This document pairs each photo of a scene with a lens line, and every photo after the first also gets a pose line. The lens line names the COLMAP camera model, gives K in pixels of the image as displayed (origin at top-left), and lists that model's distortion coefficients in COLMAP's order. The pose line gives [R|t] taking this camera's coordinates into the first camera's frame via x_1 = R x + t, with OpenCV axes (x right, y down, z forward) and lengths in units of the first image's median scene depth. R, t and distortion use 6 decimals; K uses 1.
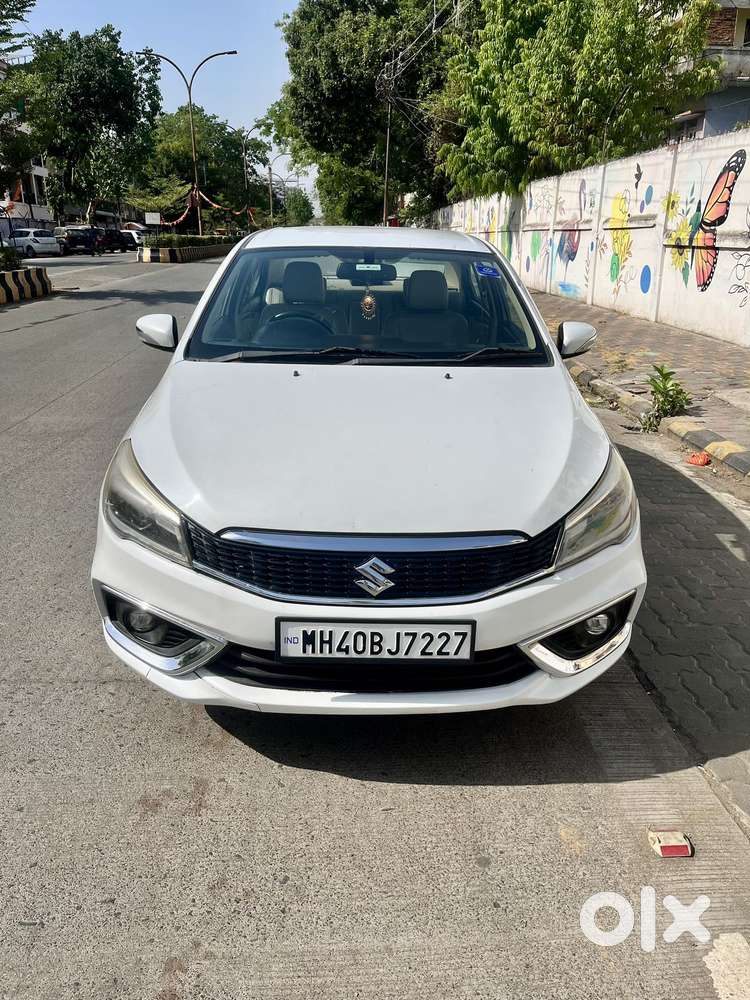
lens RADIAL K [[758.7, 0, 373.8], [0, 758.7, 507.6], [0, 0, 1]] dist [0.066007, -0.092077]
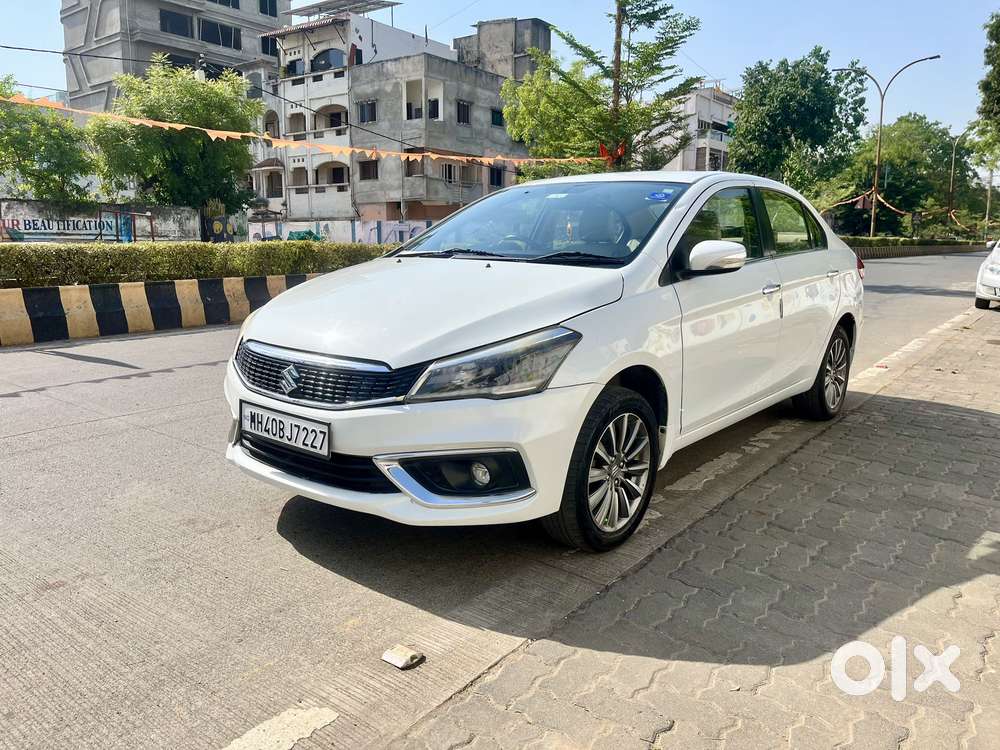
lens RADIAL K [[758.7, 0, 500.1], [0, 758.7, 373.3], [0, 0, 1]] dist [0.066007, -0.092077]
pose [[0.759885, 0.107971, -0.641028, 0.965048], [-0.217818, 0.971395, -0.094590, 0.105574], [0.612479, 0.211505, 0.761666, 0.160030]]
